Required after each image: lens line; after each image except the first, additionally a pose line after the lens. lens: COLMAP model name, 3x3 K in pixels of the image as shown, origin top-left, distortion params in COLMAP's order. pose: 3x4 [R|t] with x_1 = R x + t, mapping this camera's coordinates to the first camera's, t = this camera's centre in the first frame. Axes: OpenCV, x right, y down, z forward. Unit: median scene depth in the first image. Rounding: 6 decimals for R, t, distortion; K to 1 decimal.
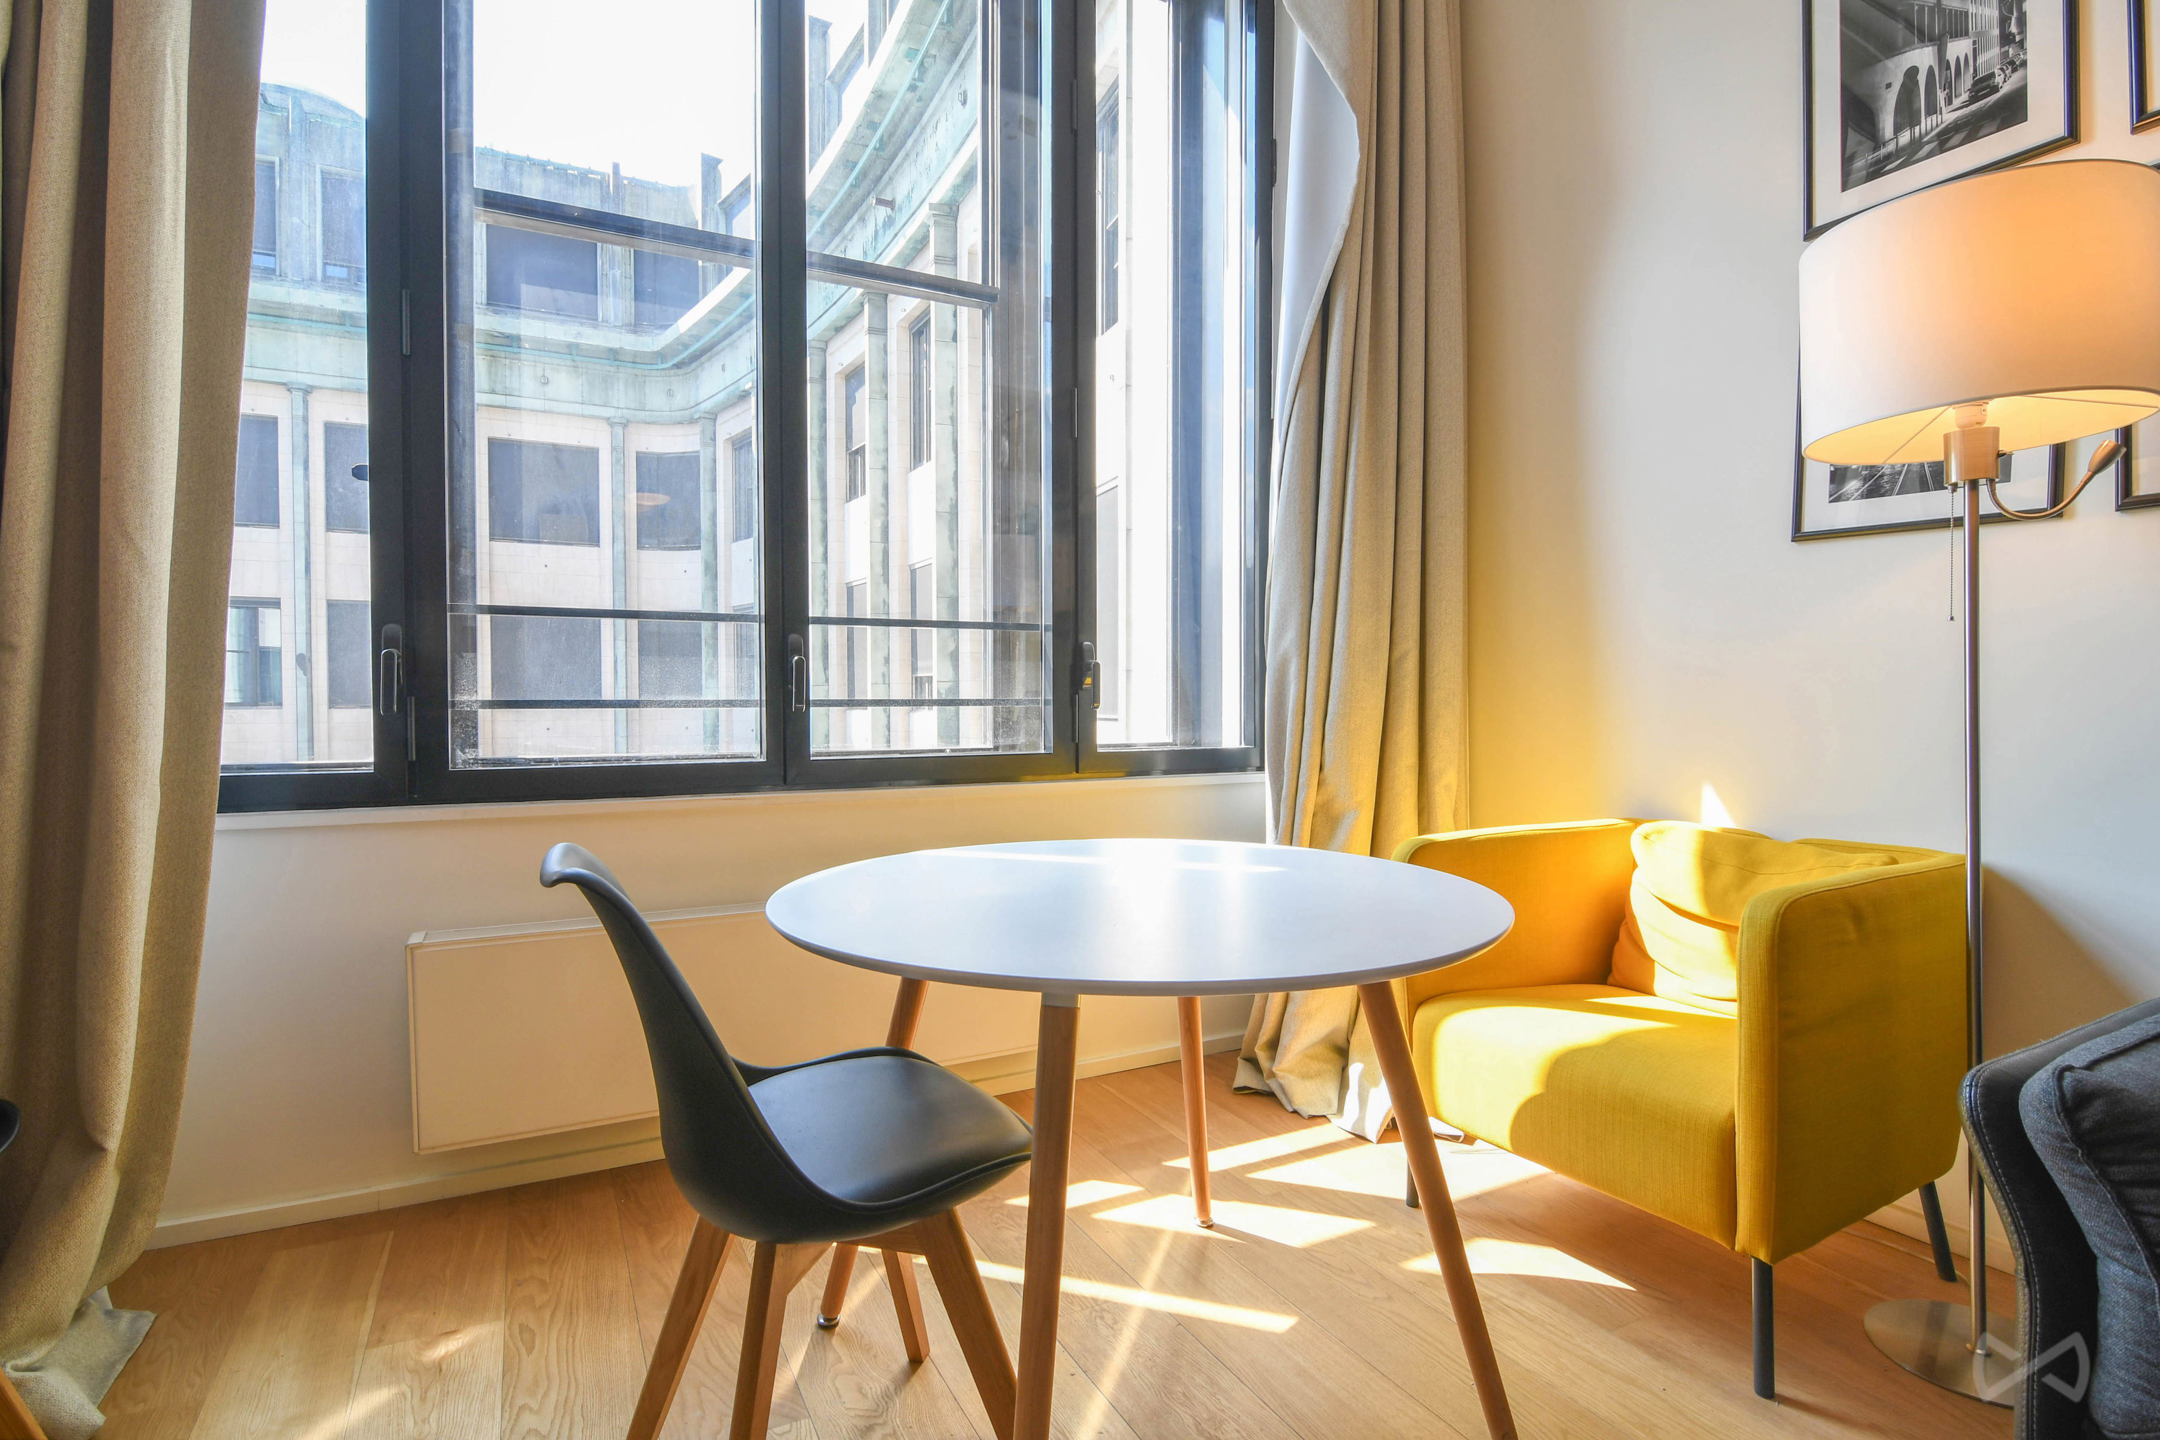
lens RADIAL K [[1053.1, 0, 1007.8], [0, 1053.1, 714.0], [0, 0, 1]] dist [0.004723, -0.007541]
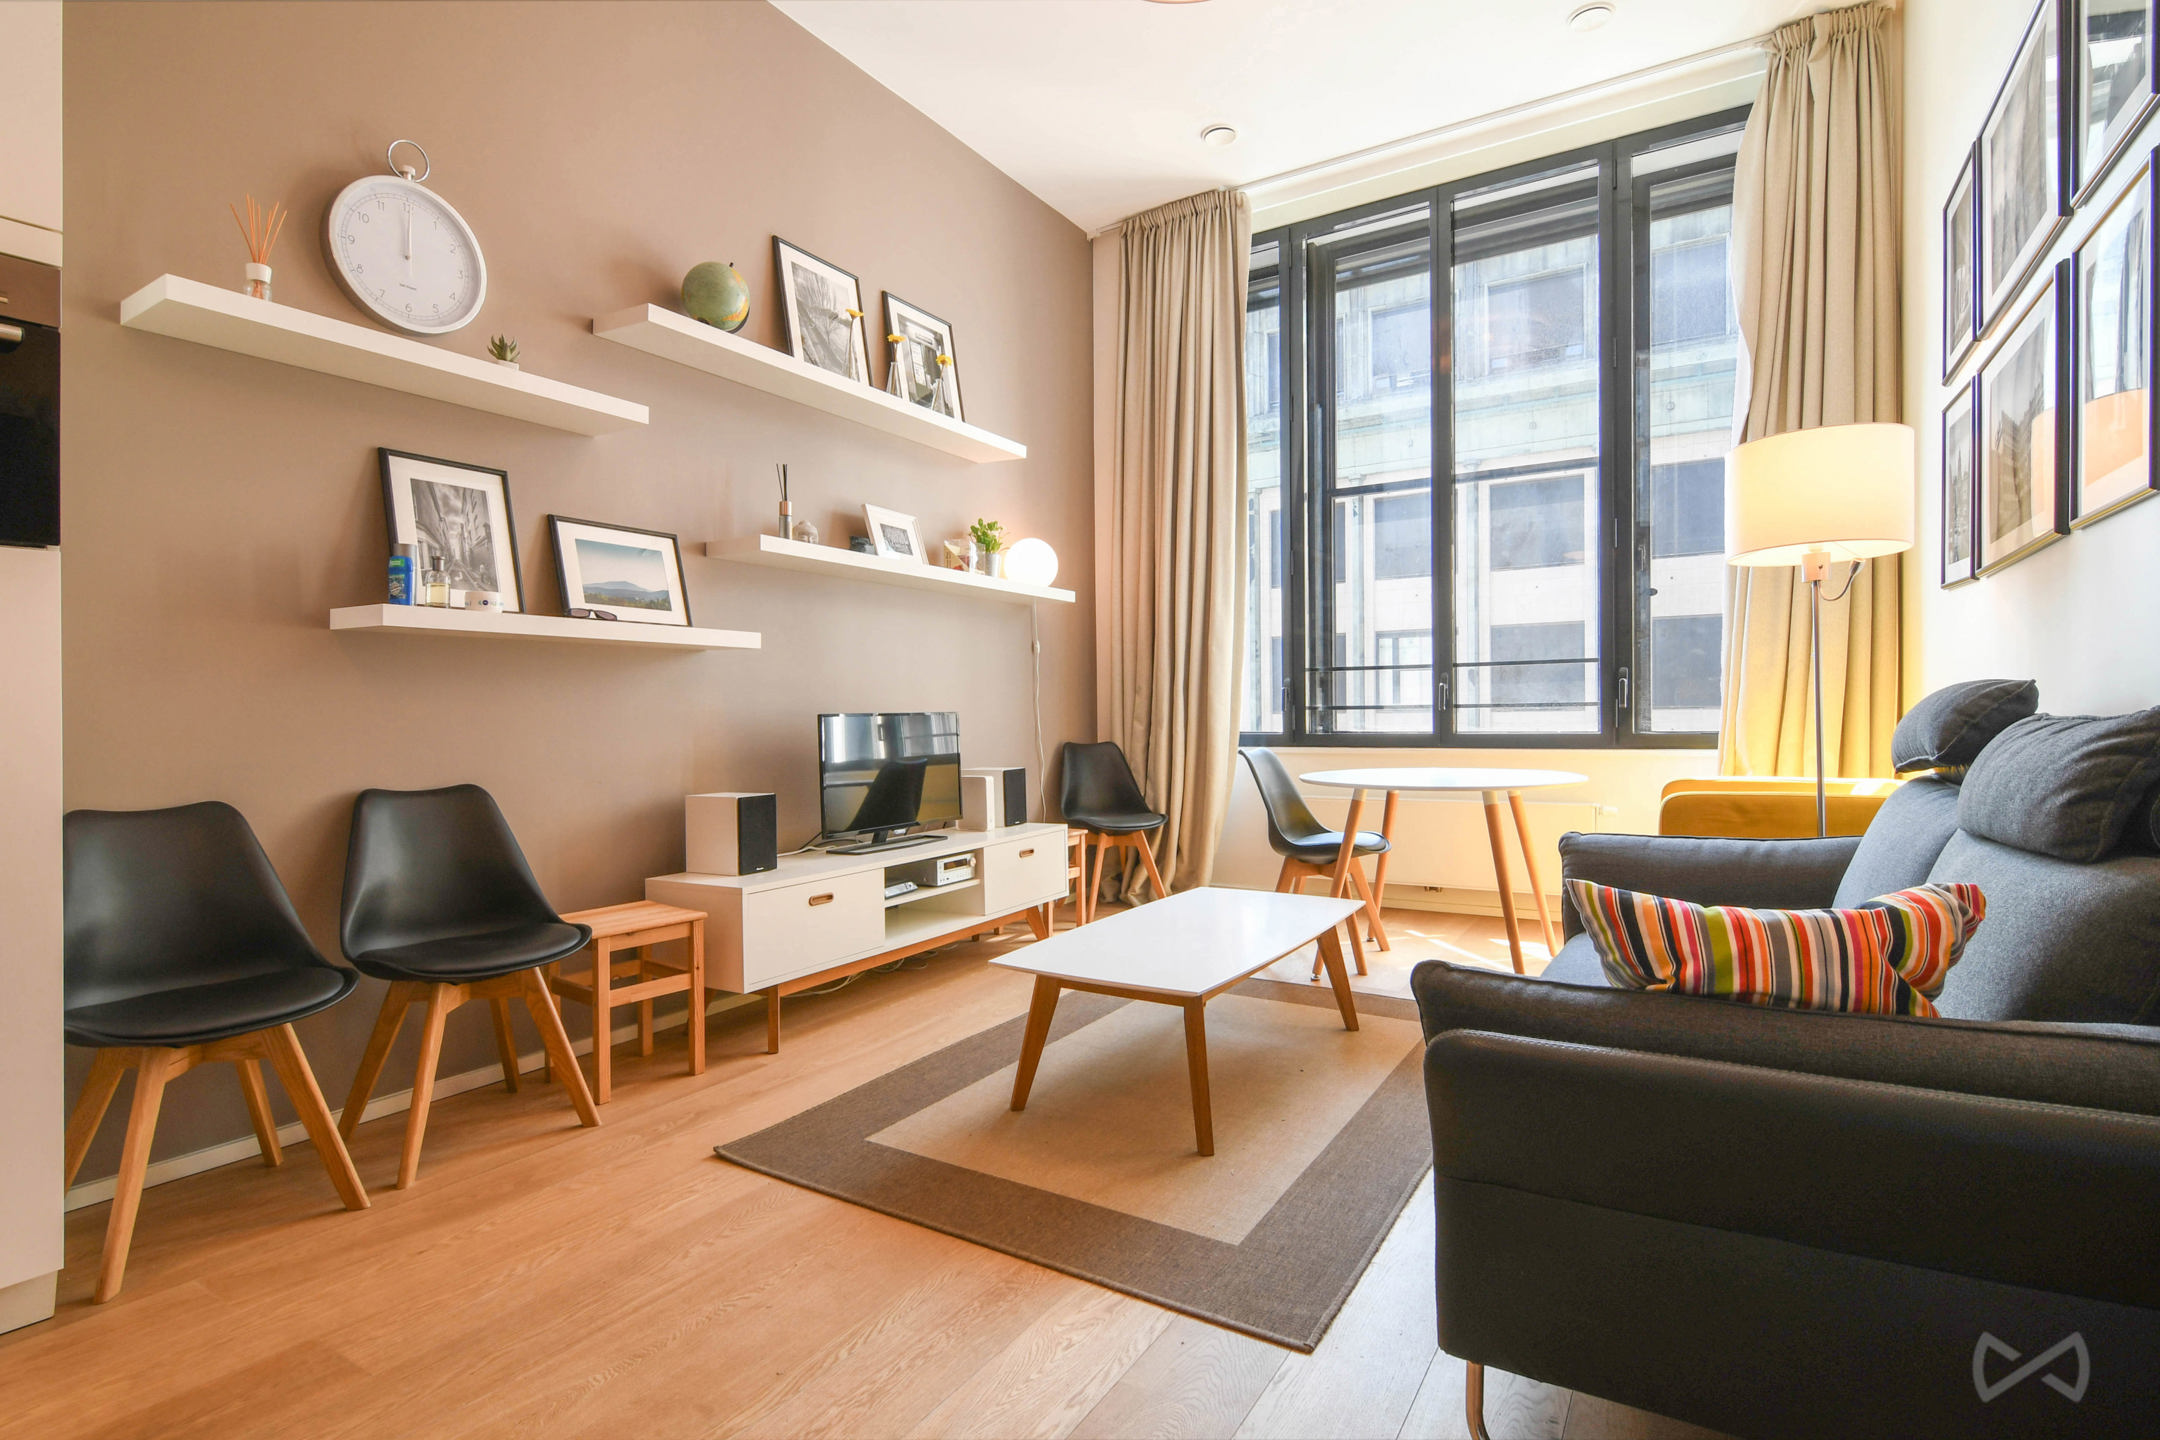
lens RADIAL K [[1053.1, 0, 1078.8], [0, 1053.1, 712.8], [0, 0, 1]] dist [0.004723, -0.007541]
pose [[0.540473, -0.001340, -0.841360, 0.865990], [-0.003531, 0.999986, -0.003861, 0.009918], [0.841354, 0.005058, 0.540461, -0.541329]]
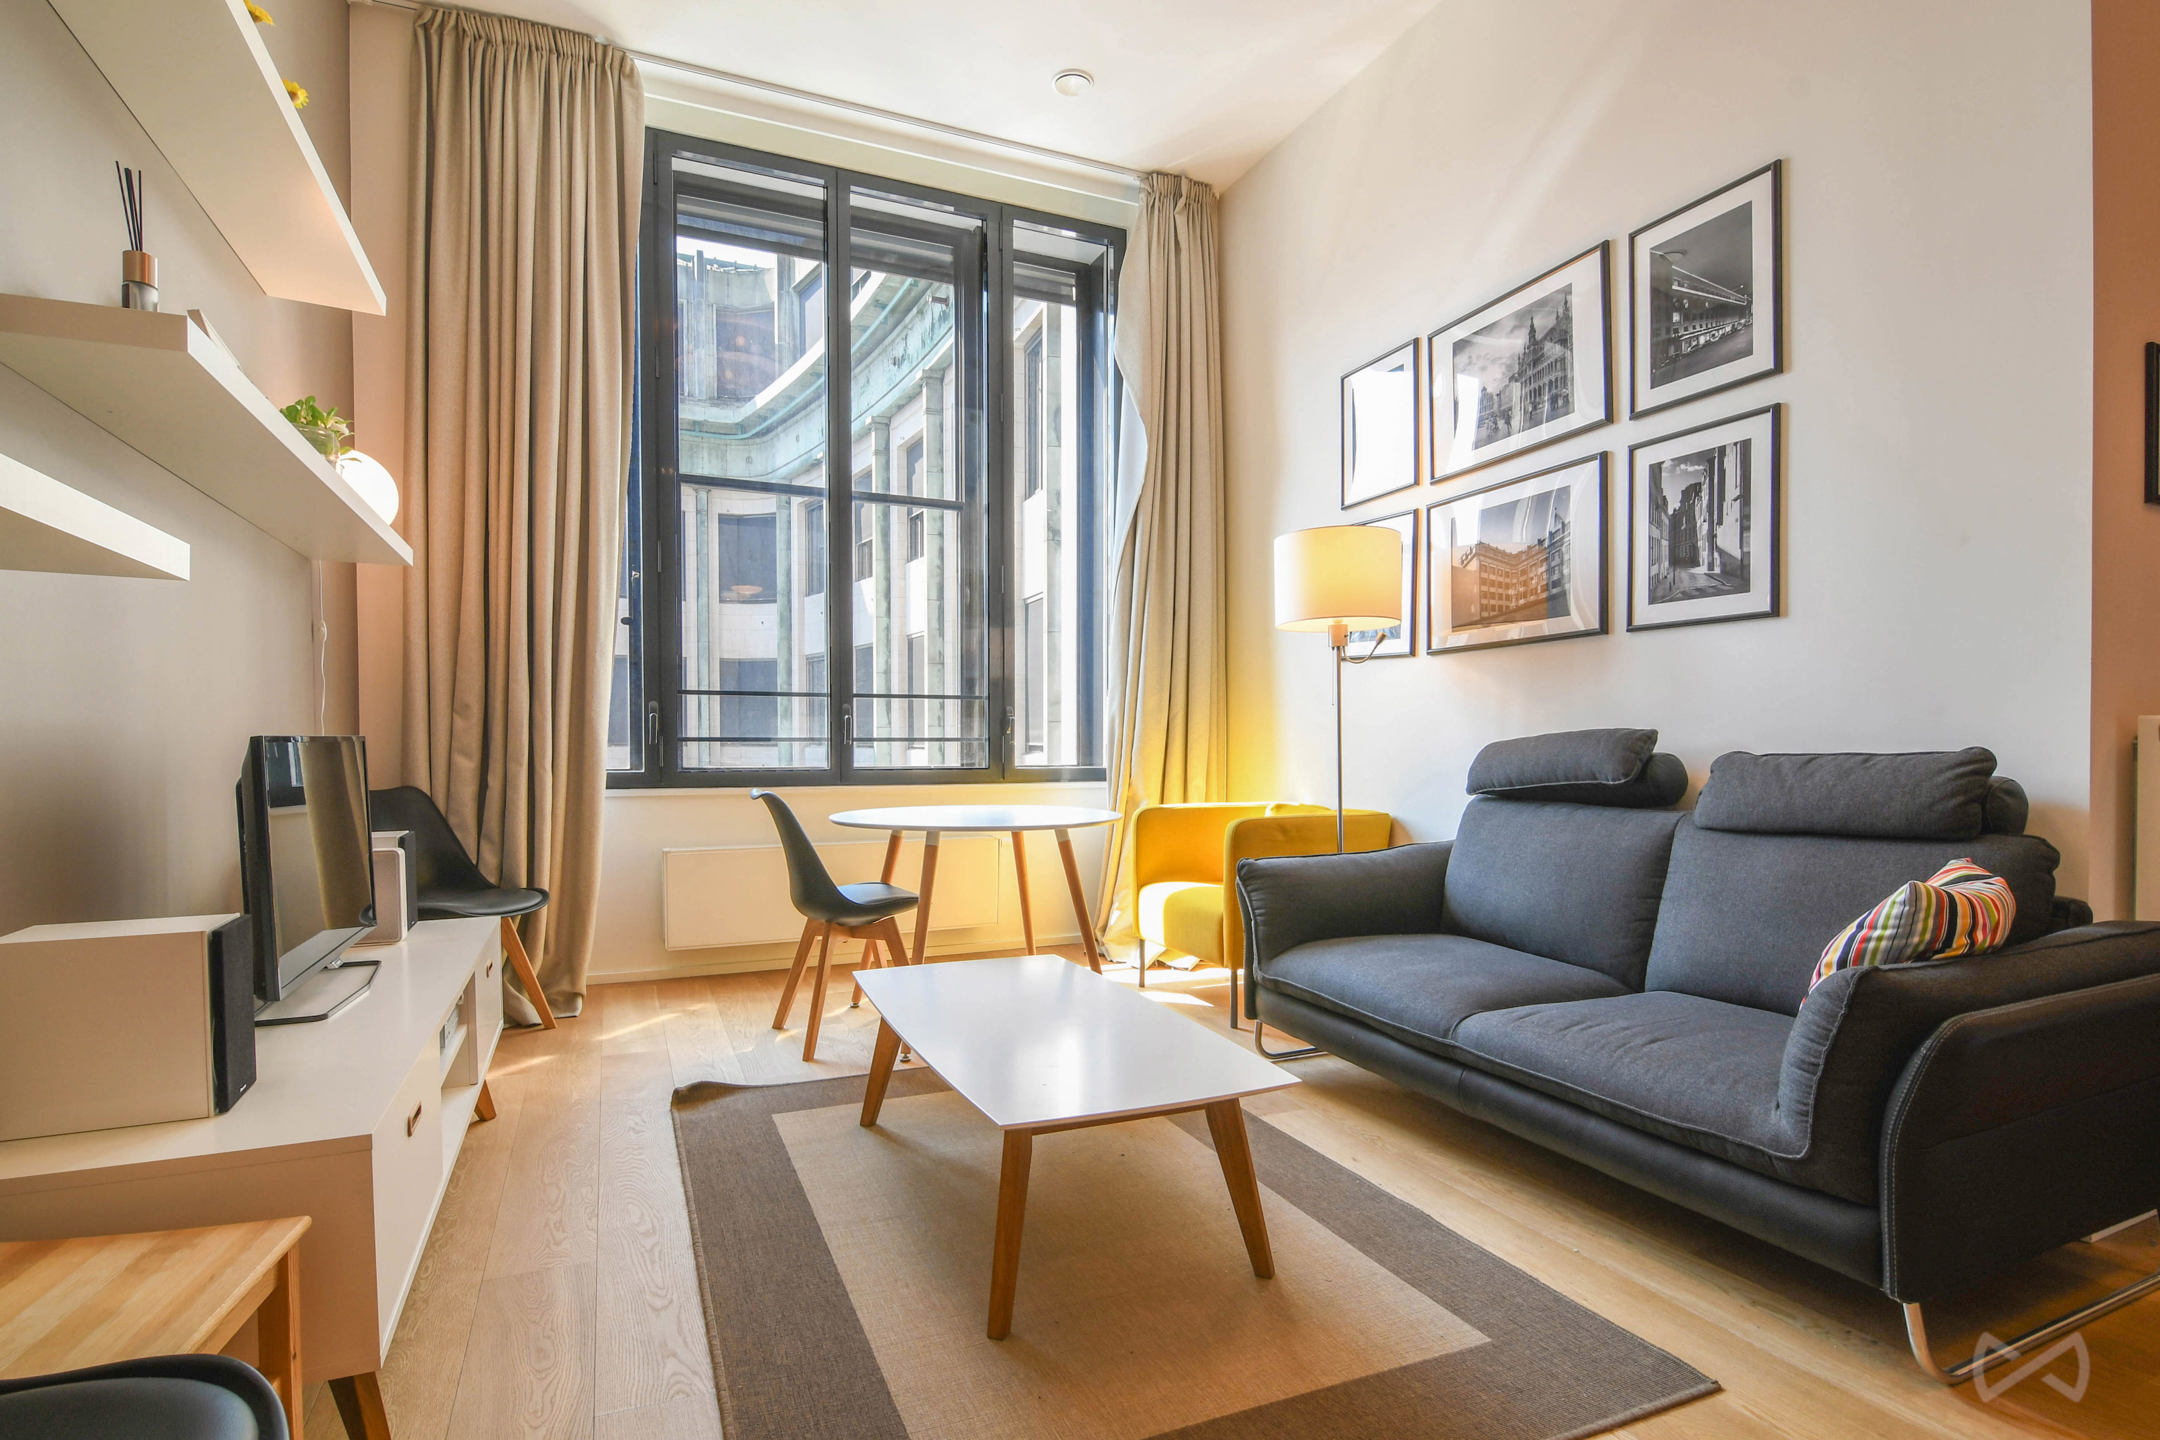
lens RADIAL K [[1053.1, 0, 1028.5], [0, 1053.1, 783.3], [0, 0, 1]] dist [0.004723, -0.007541]
pose [[0.998933, 0.006703, -0.045697, 0.168796], [-0.005575, 0.999678, 0.024768, 0.015137], [0.045849, -0.024486, 0.998648, -0.684894]]
